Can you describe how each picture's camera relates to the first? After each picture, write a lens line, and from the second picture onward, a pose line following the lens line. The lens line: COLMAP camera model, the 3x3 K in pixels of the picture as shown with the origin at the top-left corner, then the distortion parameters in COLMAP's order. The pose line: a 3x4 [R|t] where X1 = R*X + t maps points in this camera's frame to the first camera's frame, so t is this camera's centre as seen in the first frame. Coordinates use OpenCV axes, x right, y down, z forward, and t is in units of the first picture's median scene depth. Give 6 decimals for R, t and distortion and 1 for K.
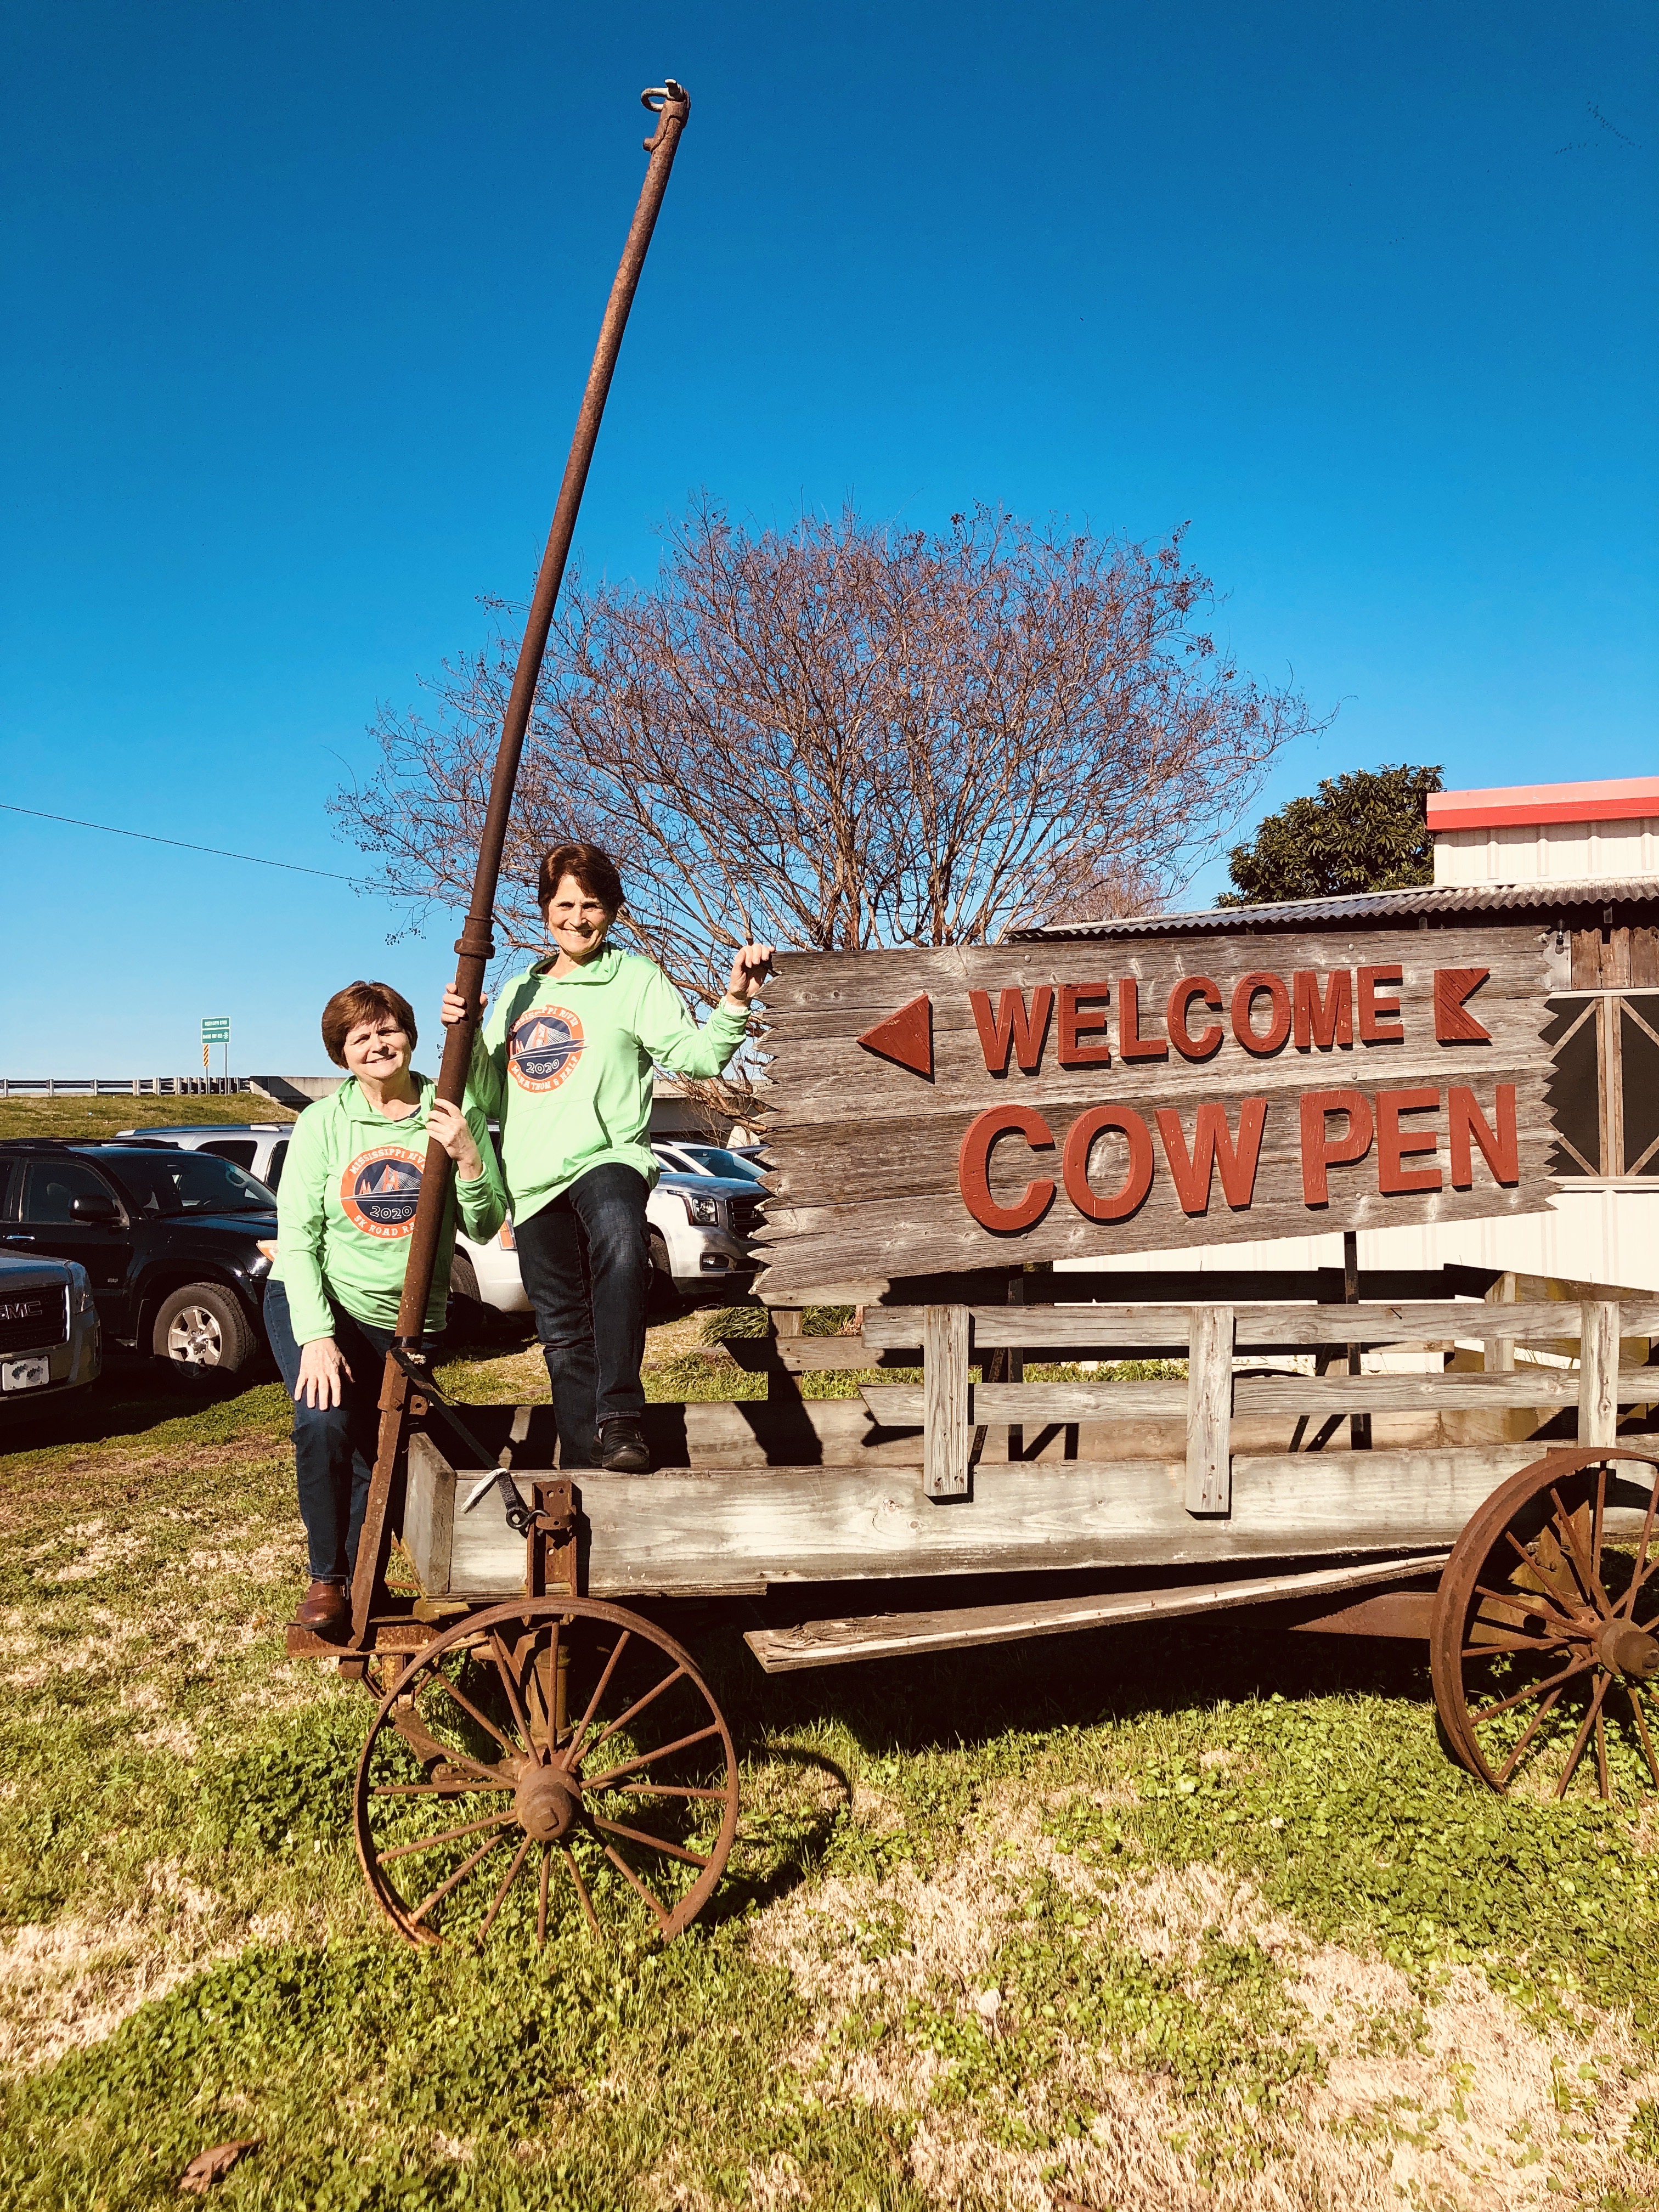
lens RADIAL K [[1848.7, 0, 829.5], [0, 1848.7, 1106.0], [0, 0, 1]] dist [-0.108118, 0.290893]
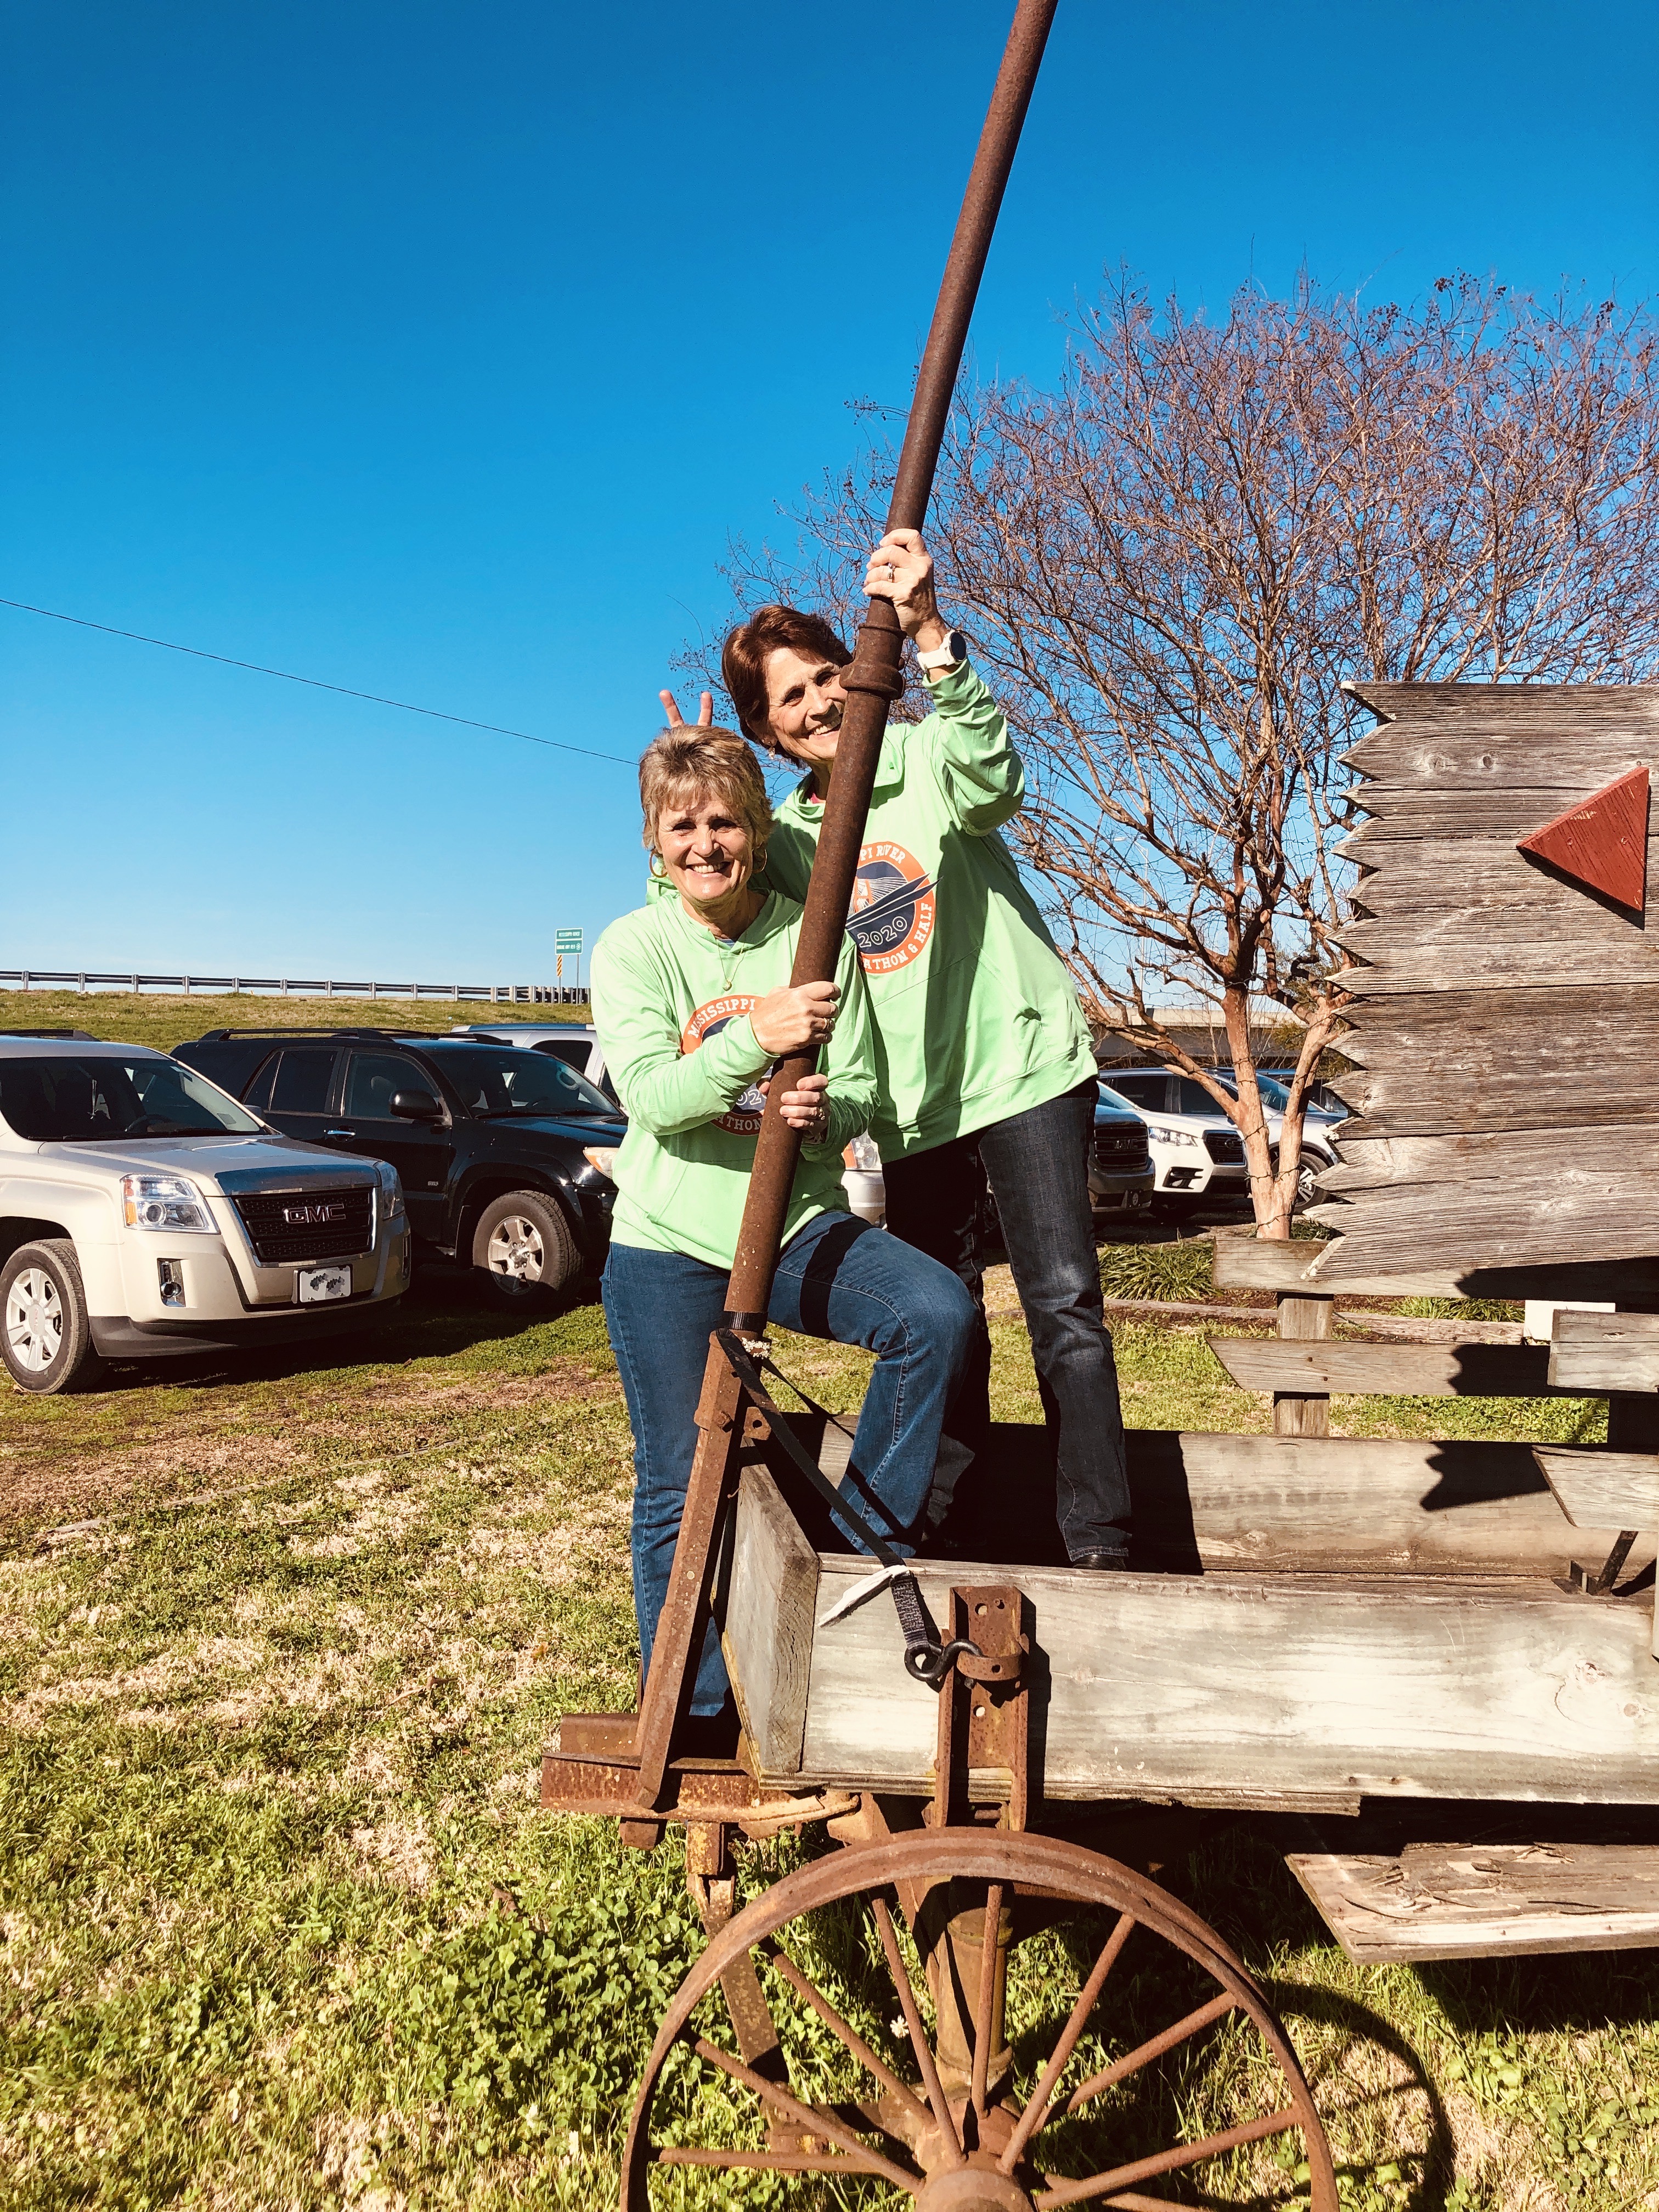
lens RADIAL K [[1848.7, 0, 829.5], [0, 1848.7, 1106.0], [0, 0, 1]] dist [-0.108118, 0.290893]
pose [[0.982833, 0.039040, -0.180321, -0.070357], [-0.031566, 0.998527, 0.044133, 0.021622], [0.181779, -0.037684, 0.982617, 0.302817]]
